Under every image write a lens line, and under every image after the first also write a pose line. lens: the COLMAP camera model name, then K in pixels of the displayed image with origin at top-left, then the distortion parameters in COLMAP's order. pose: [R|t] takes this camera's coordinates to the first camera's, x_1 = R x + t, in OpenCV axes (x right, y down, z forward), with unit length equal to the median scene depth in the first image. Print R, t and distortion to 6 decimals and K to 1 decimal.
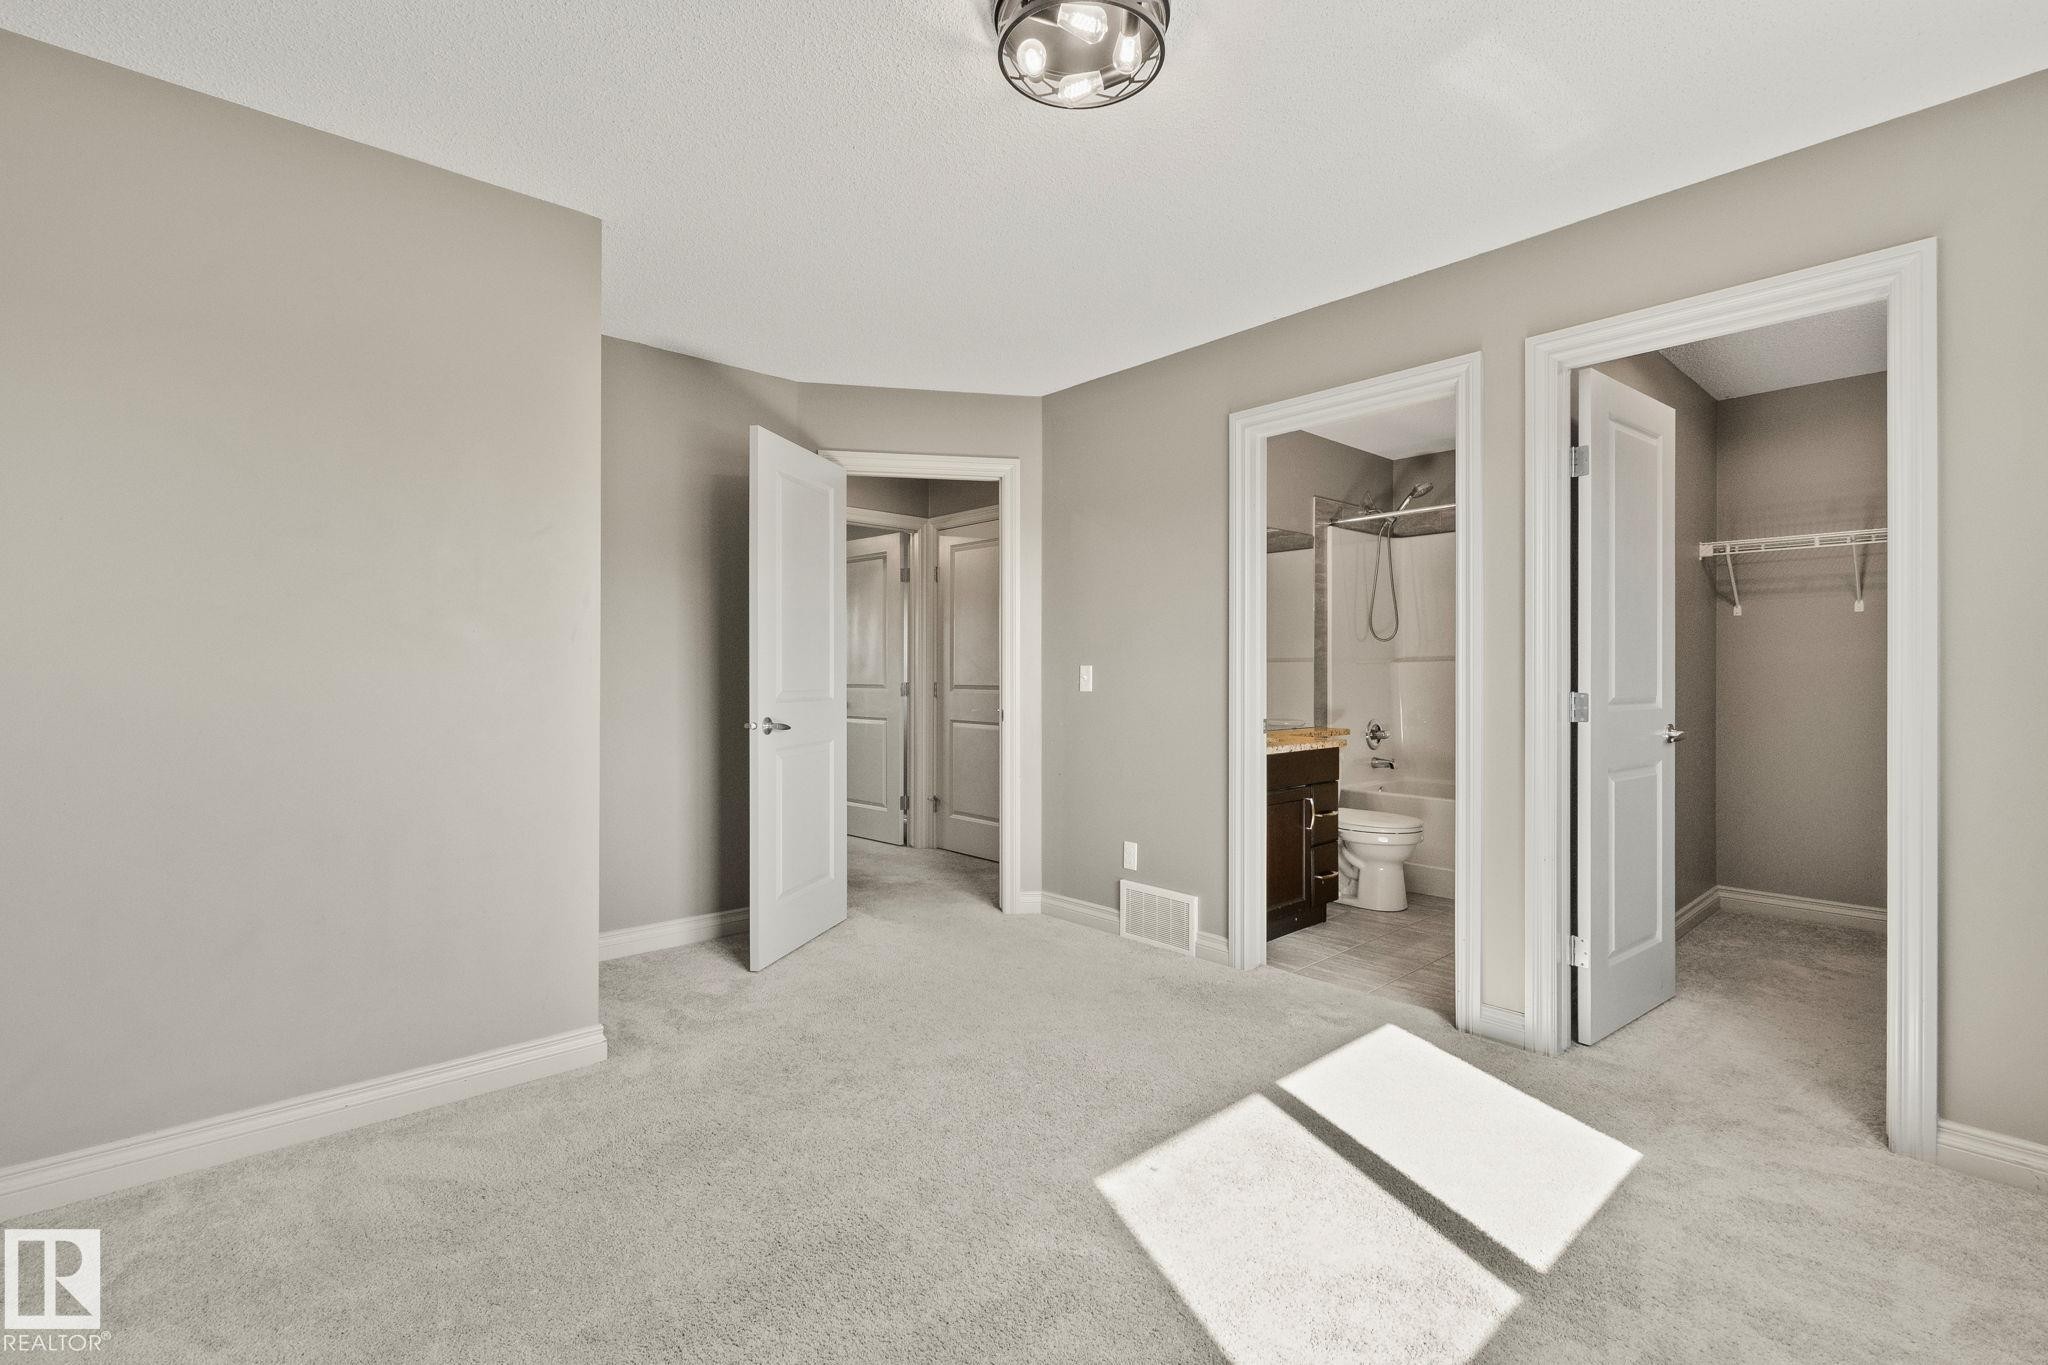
lens RADIAL K [[922.3, 0, 1029.5], [0, 922.3, 688.2], [0, 0, 1]] dist [0.002924, -0.000087]
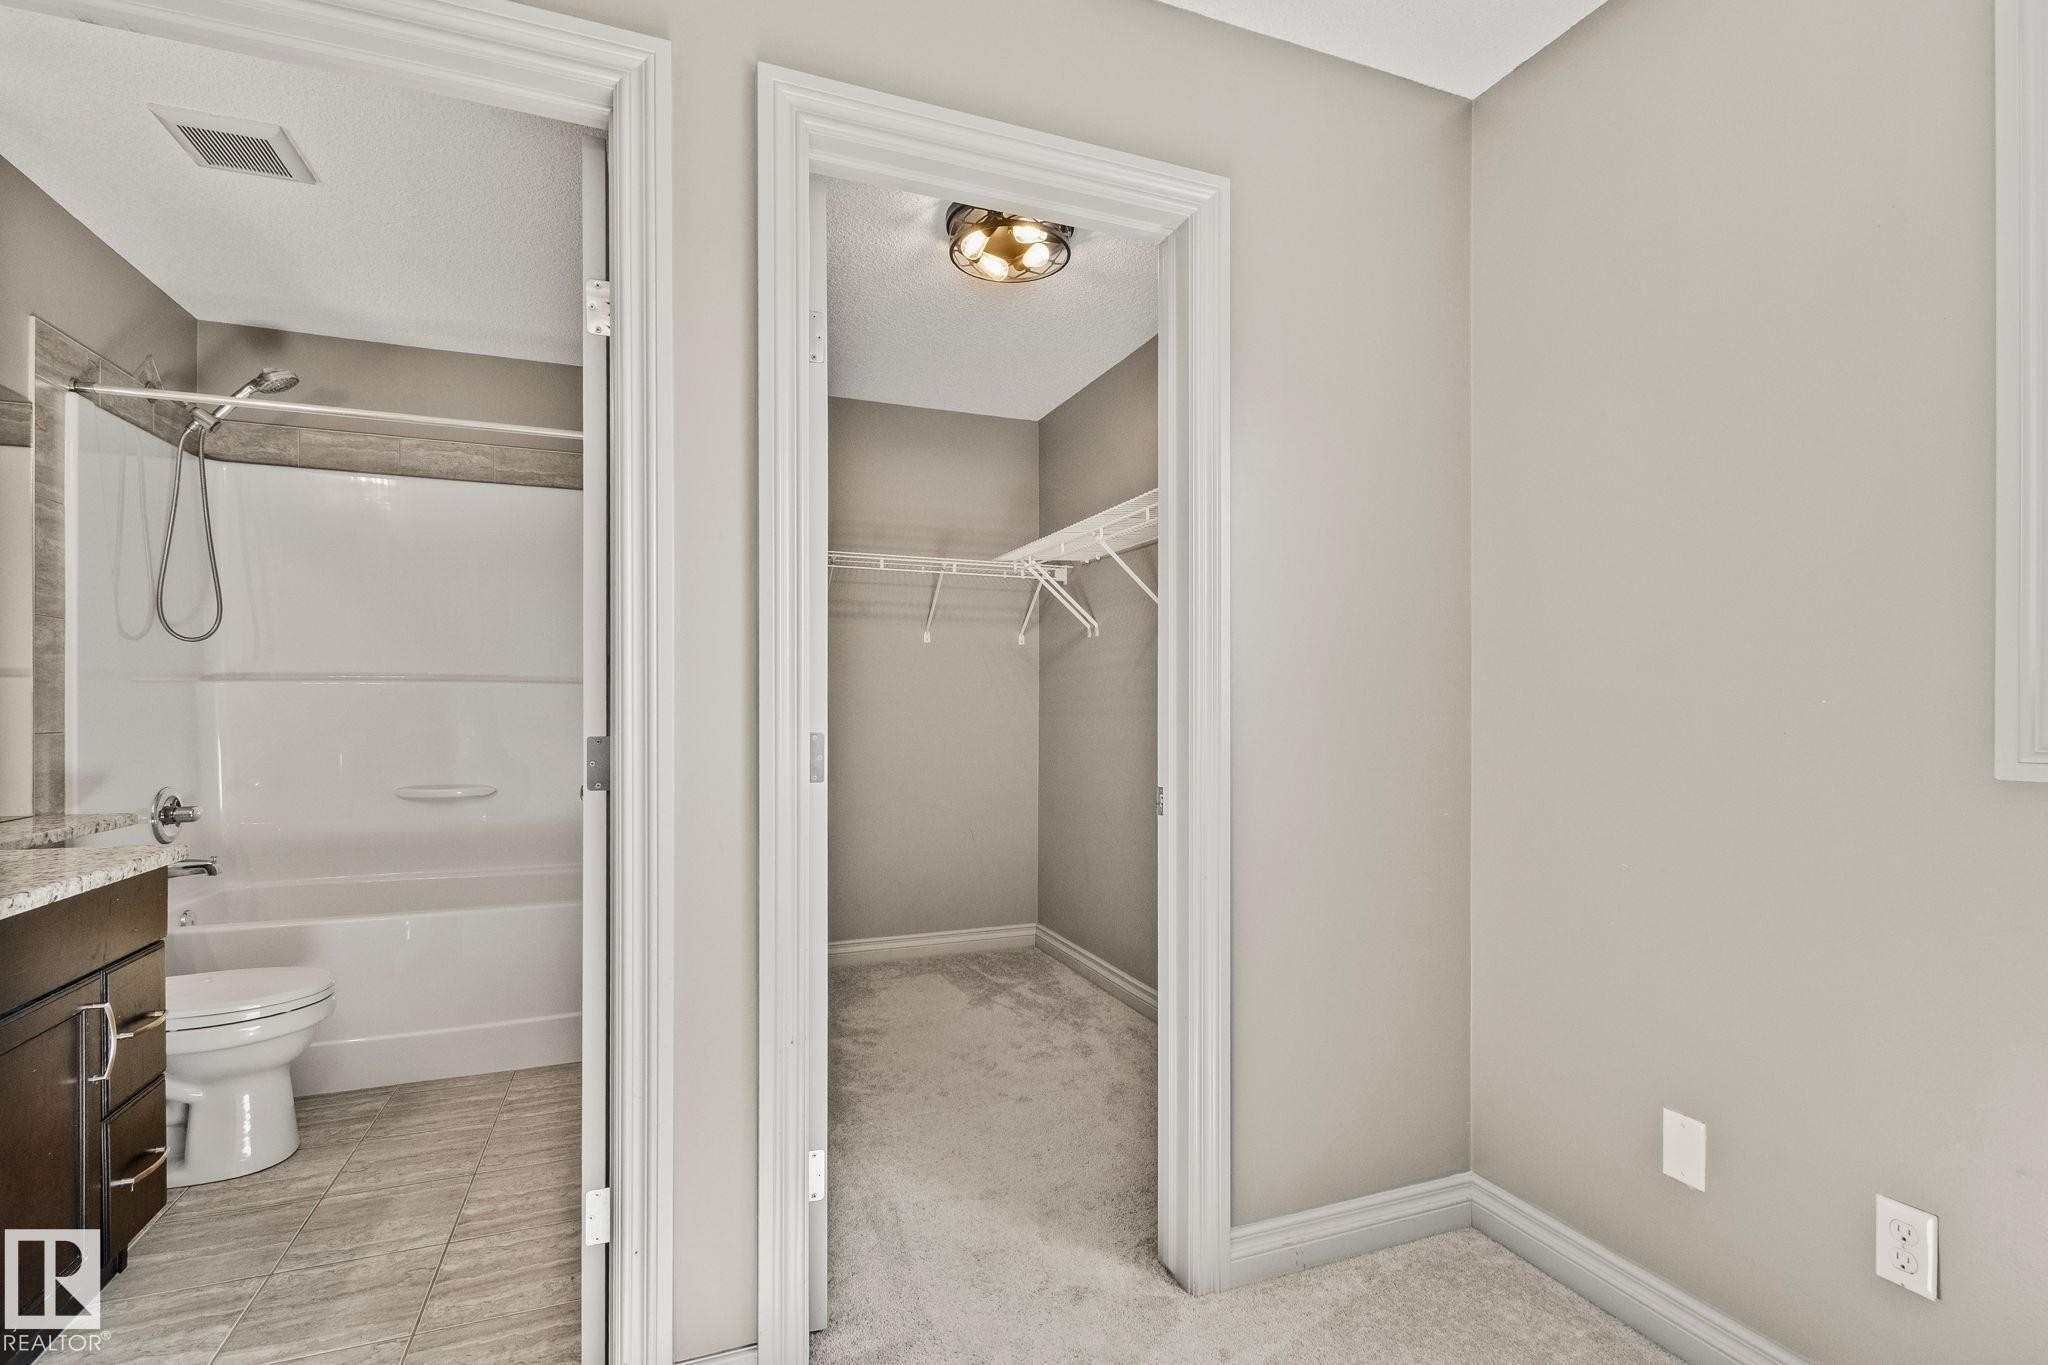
lens RADIAL K [[928.6, 0, 1024.9], [0, 928.6, 705.2], [0, 0, 1]] dist [-0.014143, 0.000077]
pose [[0.351011, -0.000435, 0.936371, 0.055686], [0.013387, 0.999900, -0.004553, -0.004787], [-0.936276, 0.014133, 0.350982, 0.375330]]
